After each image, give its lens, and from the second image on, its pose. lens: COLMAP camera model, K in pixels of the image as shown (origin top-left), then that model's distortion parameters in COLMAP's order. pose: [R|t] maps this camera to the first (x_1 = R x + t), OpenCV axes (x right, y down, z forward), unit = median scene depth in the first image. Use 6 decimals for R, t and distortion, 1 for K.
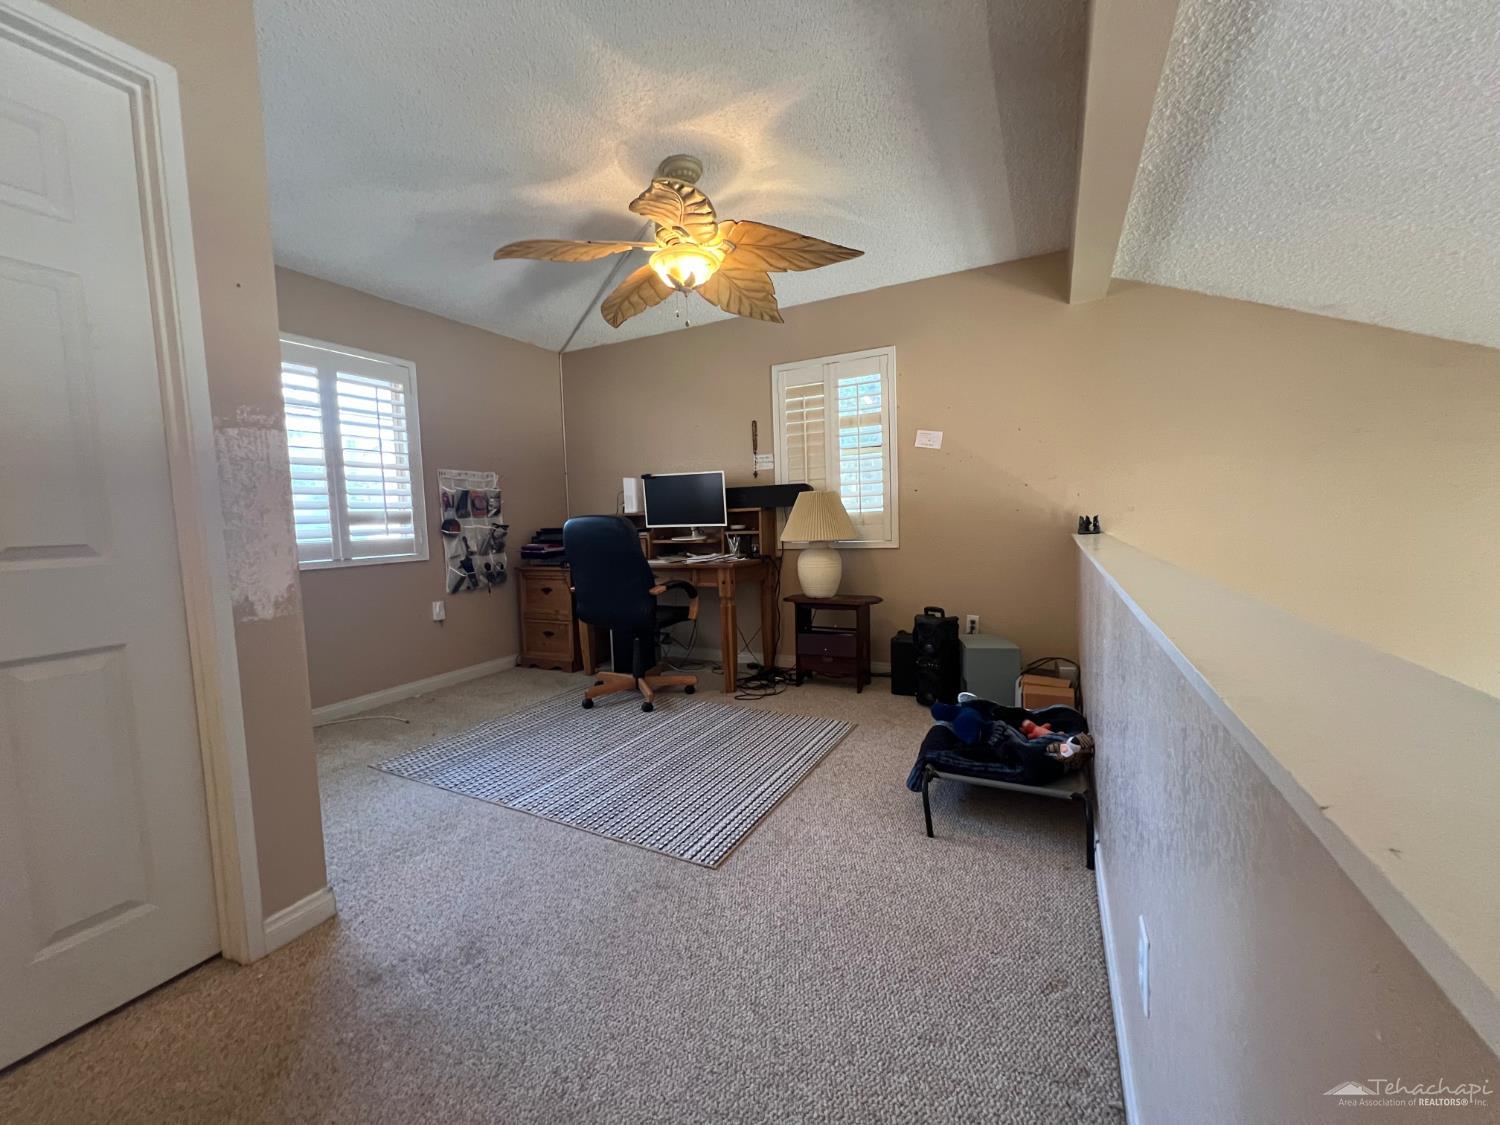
lens RADIAL K [[601.0, 0, 746.0], [0, 601.0, 562.6], [0, 0, 1]] dist [-0.002987, 0.000500]
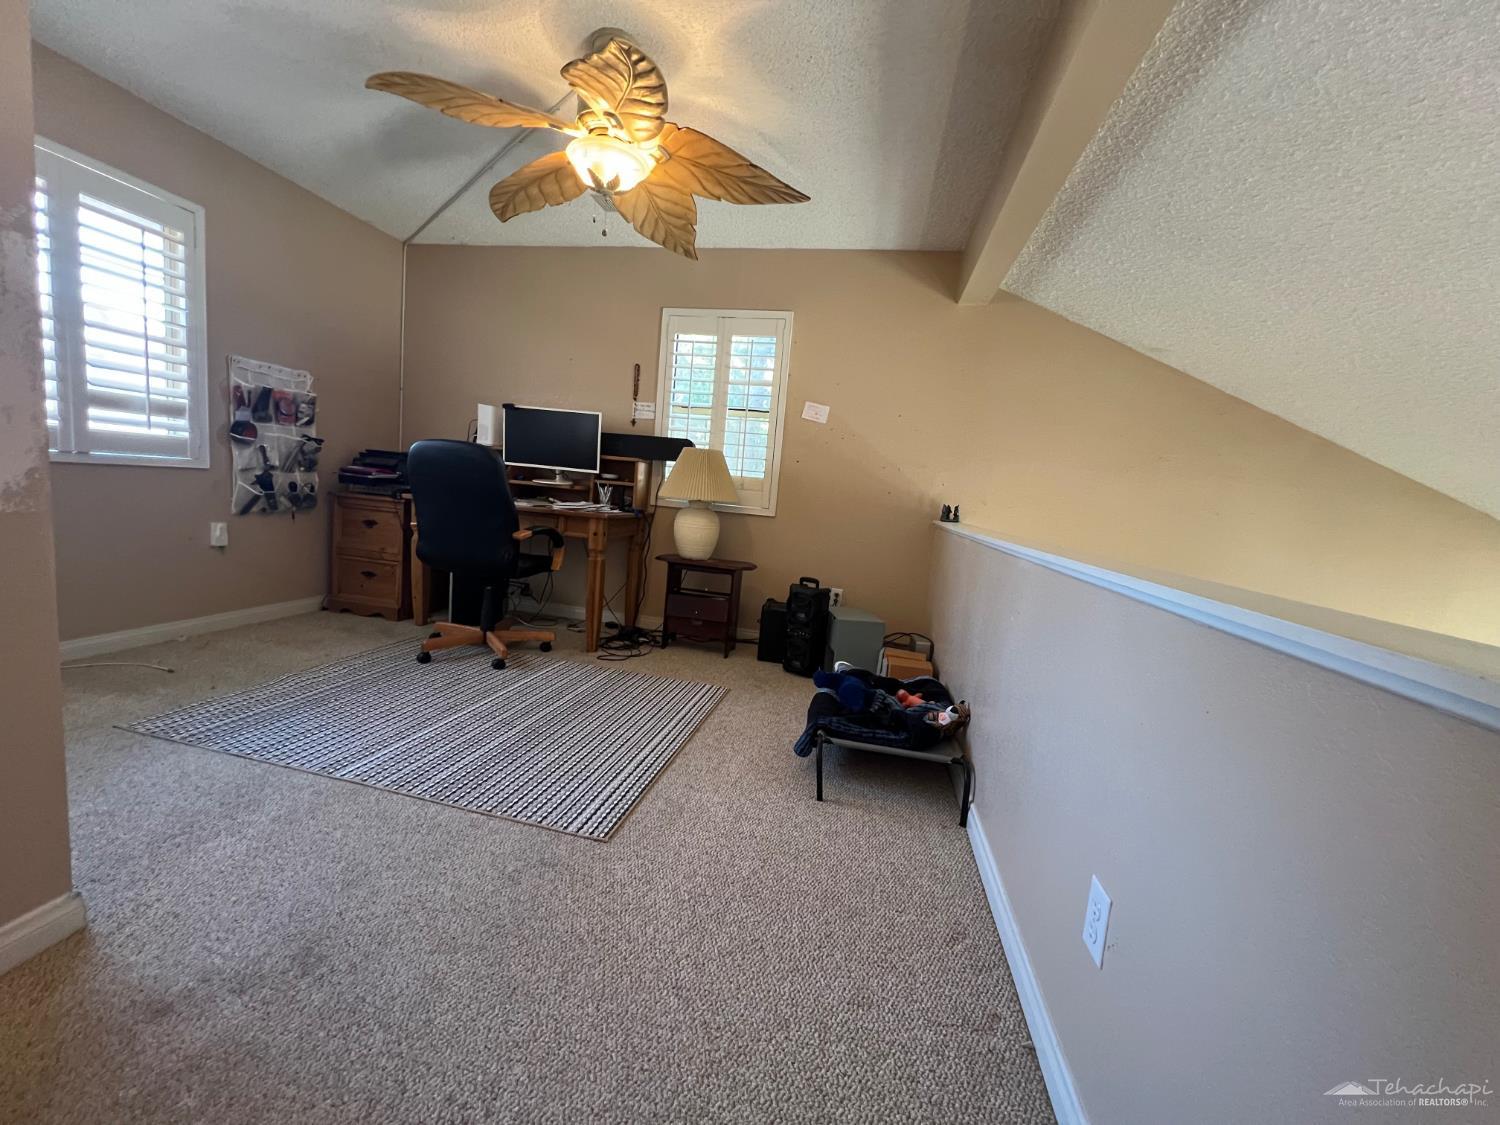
lens RADIAL K [[601.0, 0, 746.0], [0, 601.0, 562.6], [0, 0, 1]] dist [-0.002987, 0.000500]
pose [[0.955985, 0.084653, 0.280940, -0.098291], [-0.100694, 0.993982, 0.043134, 0.019352], [-0.275598, -0.069525, 0.958755, 0.067315]]
